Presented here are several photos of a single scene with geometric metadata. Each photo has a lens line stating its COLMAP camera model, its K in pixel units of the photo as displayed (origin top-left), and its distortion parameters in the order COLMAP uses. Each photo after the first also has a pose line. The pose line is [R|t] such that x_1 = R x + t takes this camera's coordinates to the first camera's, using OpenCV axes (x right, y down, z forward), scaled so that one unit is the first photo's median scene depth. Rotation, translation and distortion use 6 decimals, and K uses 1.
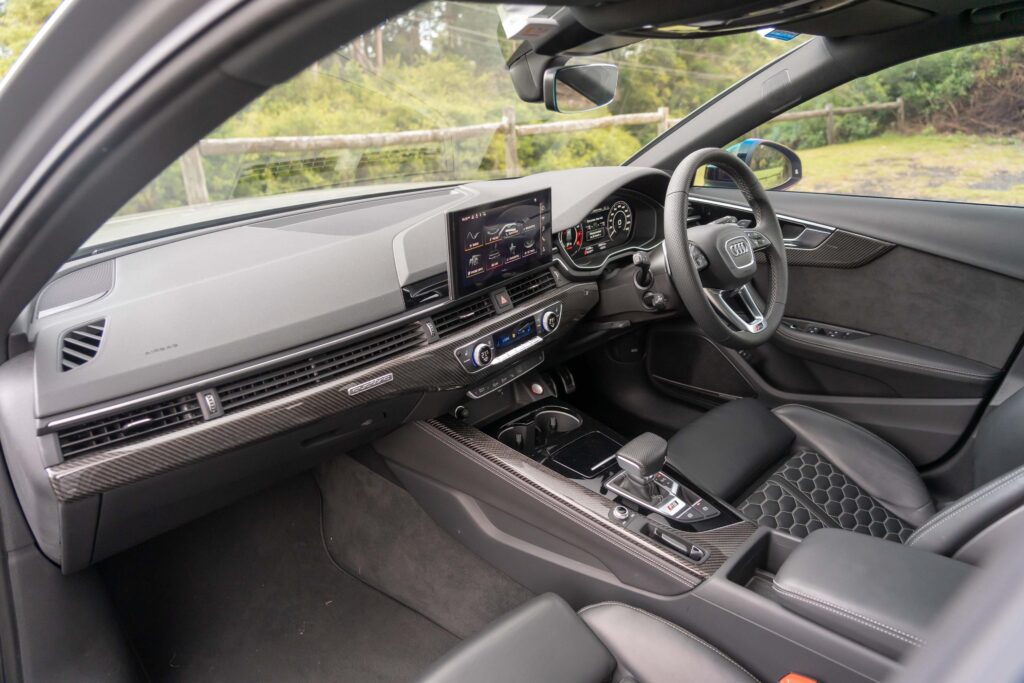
lens RADIAL K [[689.7, 0, 512.0], [0, 689.7, 341.5], [0, 0, 1]] dist [-0.040984, -0.001183]
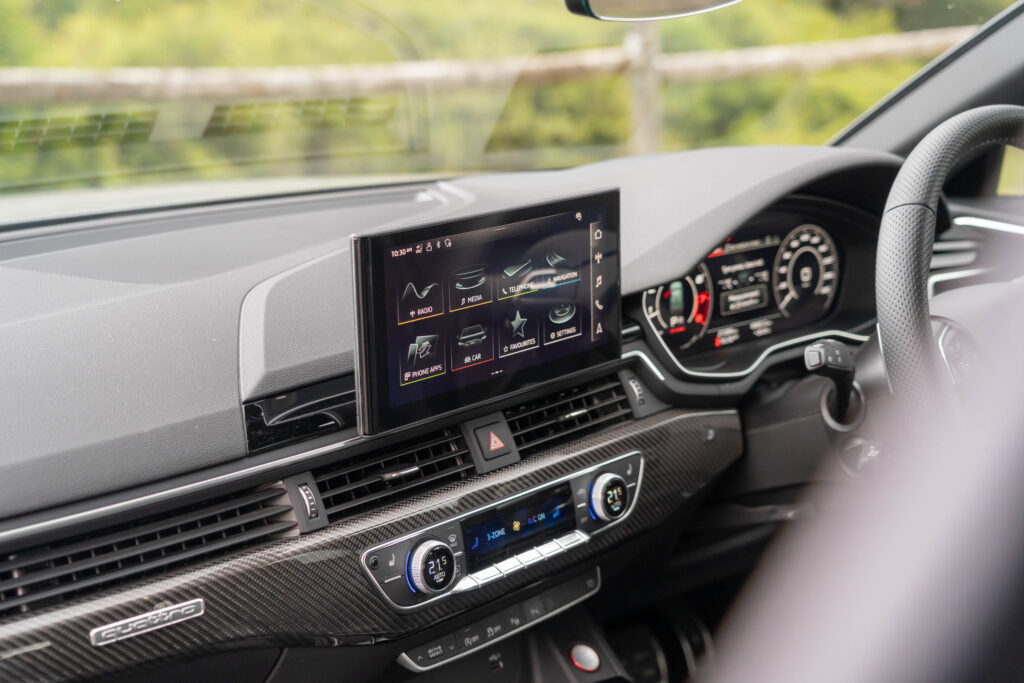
lens RADIAL K [[1606.7, 0, 512.0], [0, 1606.7, 341.5], [0, 0, 1]] dist [0.026371, 0.017378]
pose [[0.995279, 0.032262, -0.091535, 0.085307], [-0.043856, 0.990852, -0.127628, 0.005505], [0.086581, 0.131040, 0.987589, -0.001266]]
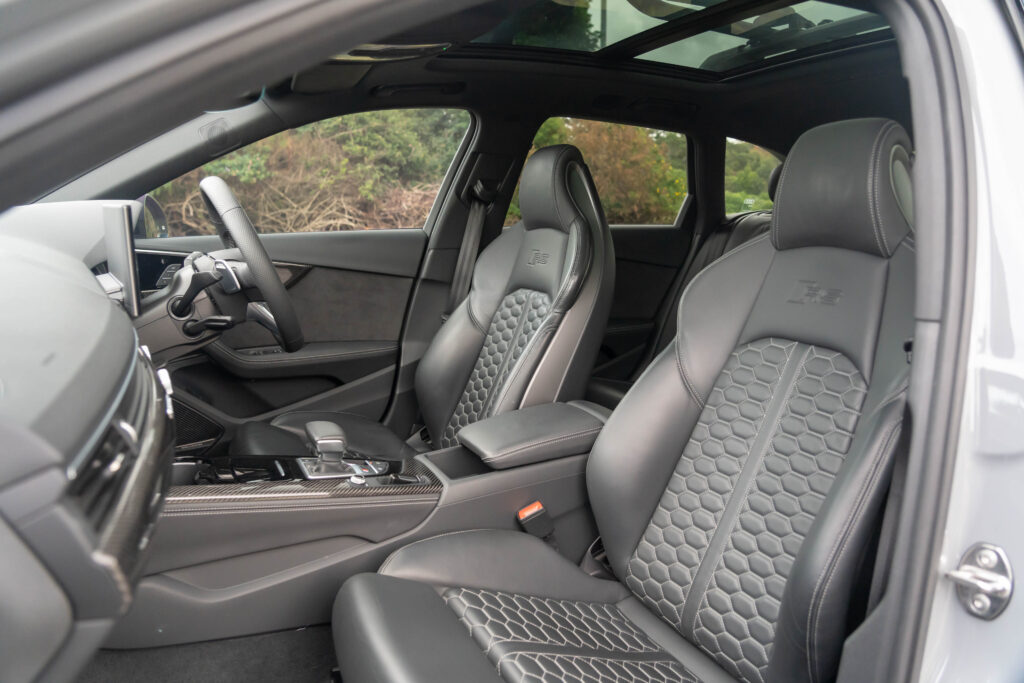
lens RADIAL K [[689.7, 0, 512.0], [0, 689.7, 341.5], [0, 0, 1]] dist [-0.040984, -0.001183]
pose [[0.336227, -0.148098, 0.930064, -0.572489], [0.308260, 0.950465, 0.039908, 0.060576], [-0.889903, 0.273283, 0.365225, 0.265243]]
